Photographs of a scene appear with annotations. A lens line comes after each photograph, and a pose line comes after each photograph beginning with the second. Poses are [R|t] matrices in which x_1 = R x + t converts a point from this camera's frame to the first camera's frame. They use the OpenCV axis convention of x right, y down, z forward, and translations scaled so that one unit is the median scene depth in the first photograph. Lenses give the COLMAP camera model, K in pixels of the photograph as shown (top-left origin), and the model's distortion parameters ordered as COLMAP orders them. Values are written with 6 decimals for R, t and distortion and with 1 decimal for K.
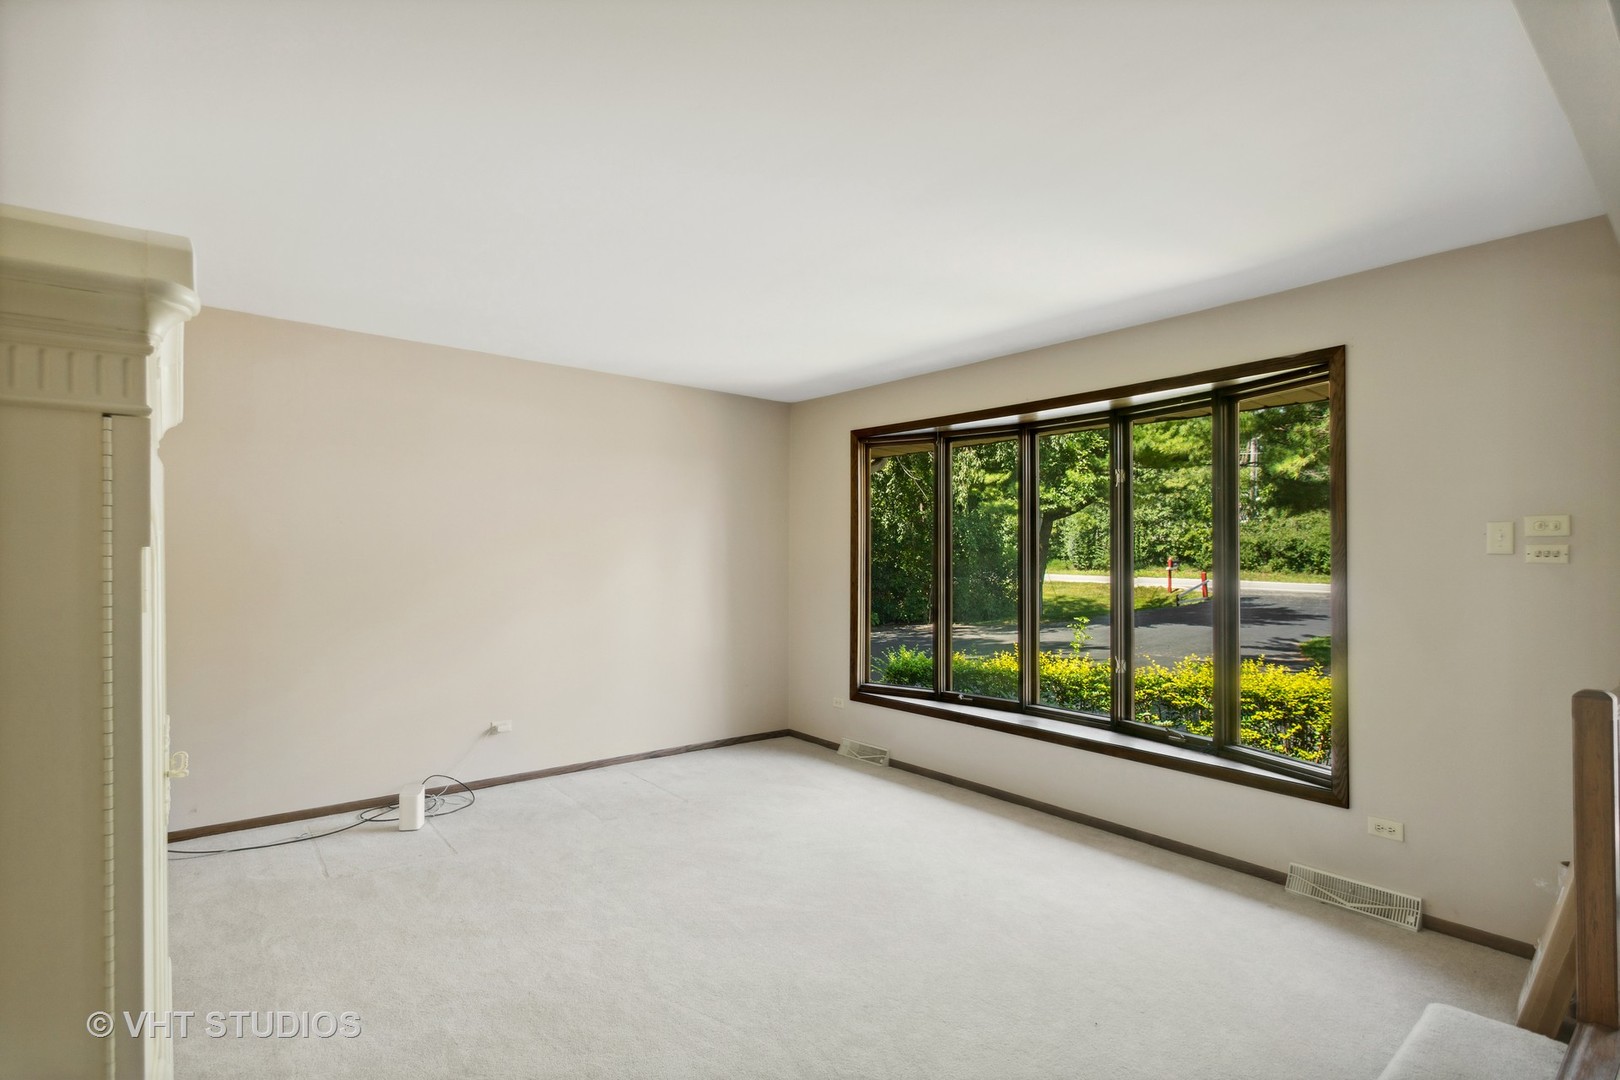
lens RADIAL K [[774.0, 0, 799.4], [0, 774.0, 545.5], [0, 0, 1]] dist [0.000554, 0.000562]
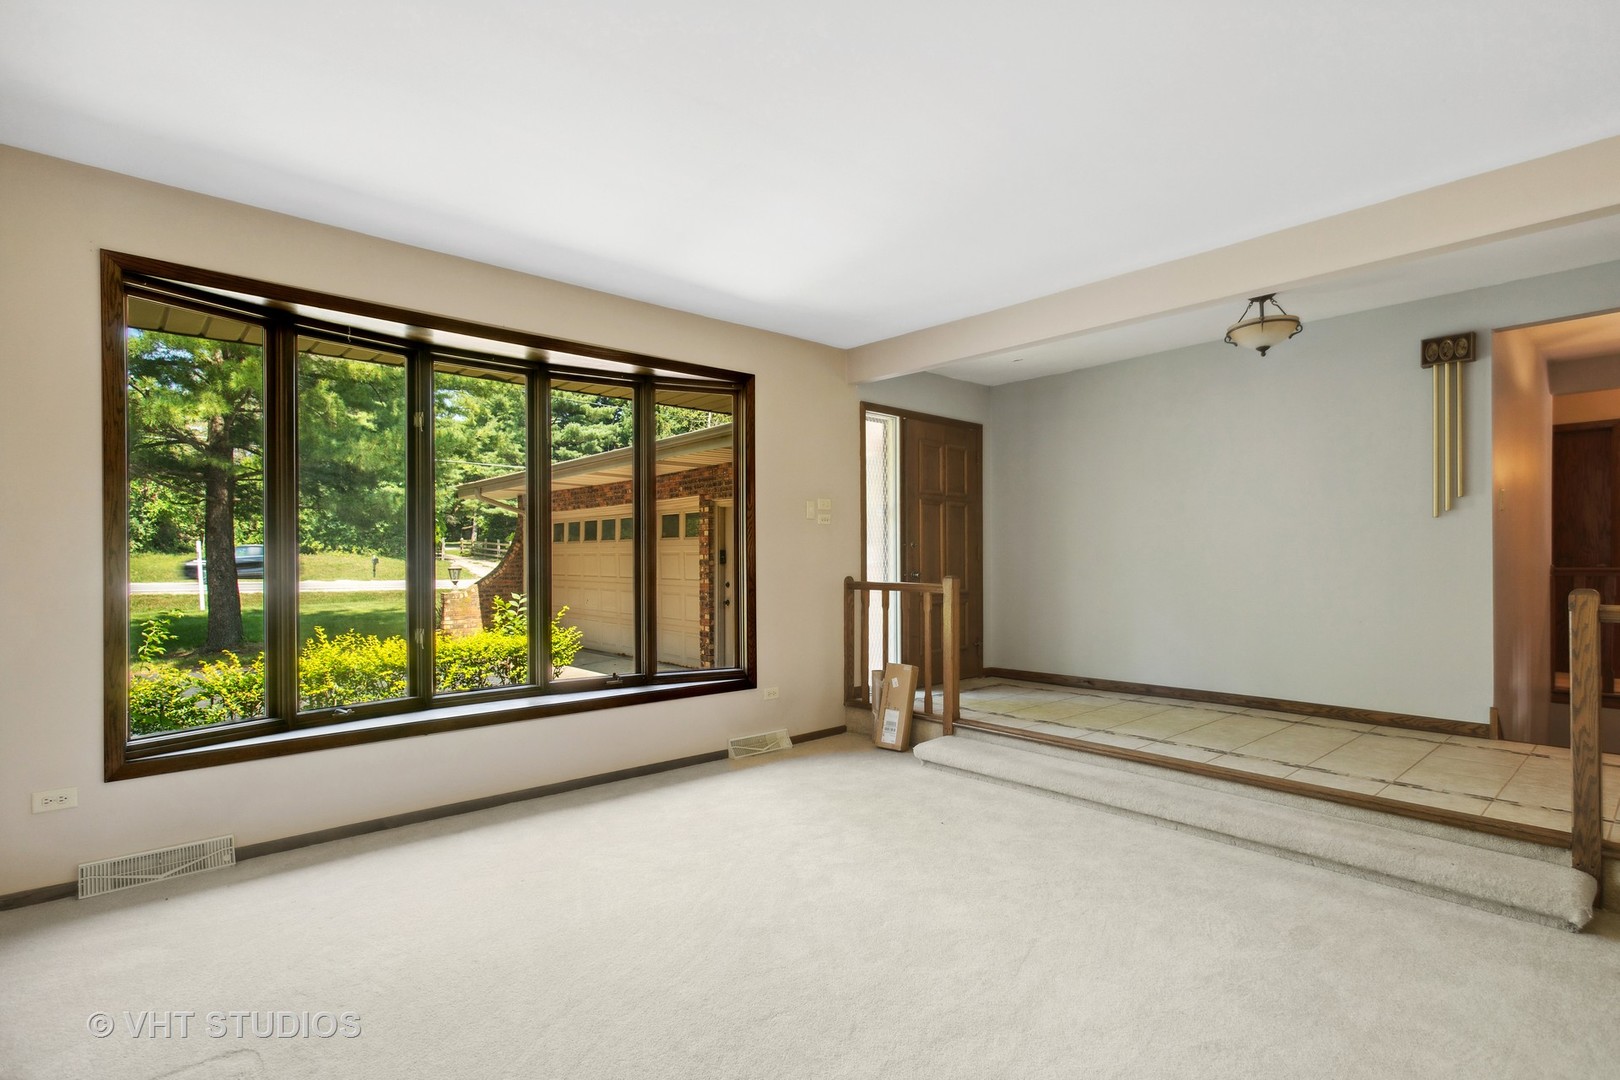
lens RADIAL K [[797.1, 0, 789.0], [0, 797.1, 549.5], [0, 0, 1]] dist [0.000596, 0.000608]
pose [[-0.043631, -0.042845, 0.998129, -0.452152], [-0.047064, 0.998059, 0.040785, 0.001182], [-0.997939, -0.045197, -0.045563, 0.553075]]
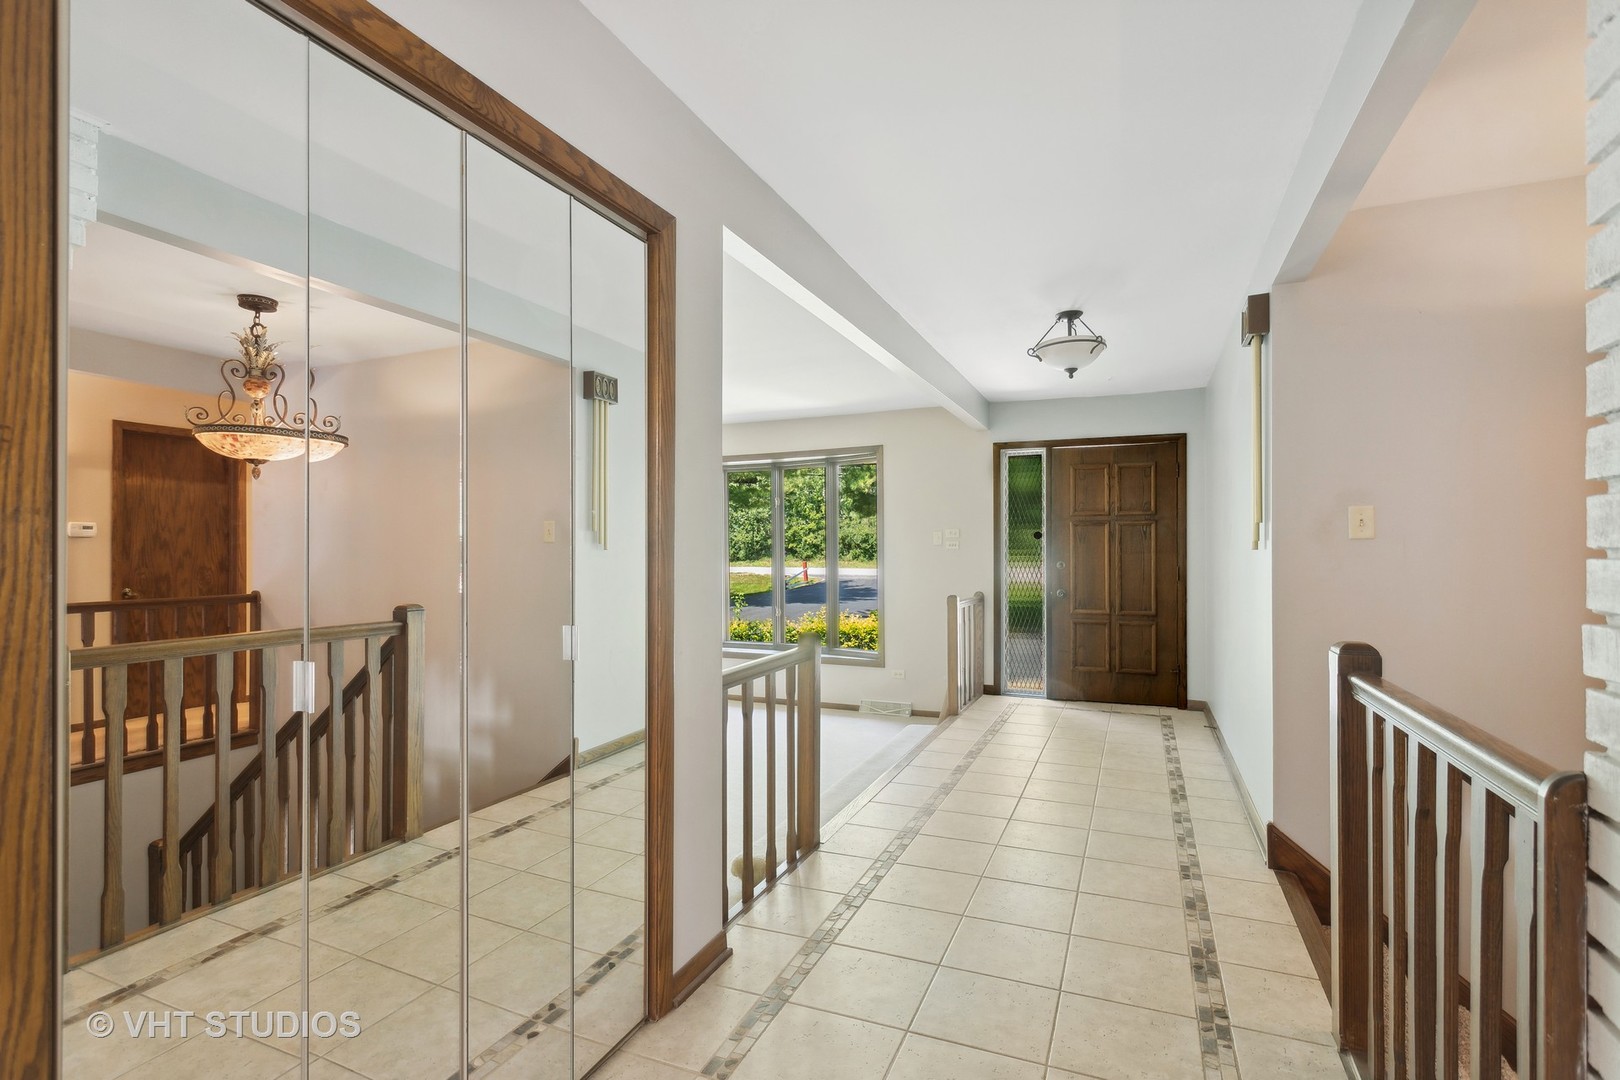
lens RADIAL K [[774.0, 0, 799.4], [0, 774.0, 545.5], [0, 0, 1]] dist [0.000554, 0.000562]
pose [[0.886945, -0.007087, 0.461821, -0.245215], [0.003437, 0.999956, 0.008745, -0.005038], [-0.461862, -0.006170, 0.886930, -0.400759]]
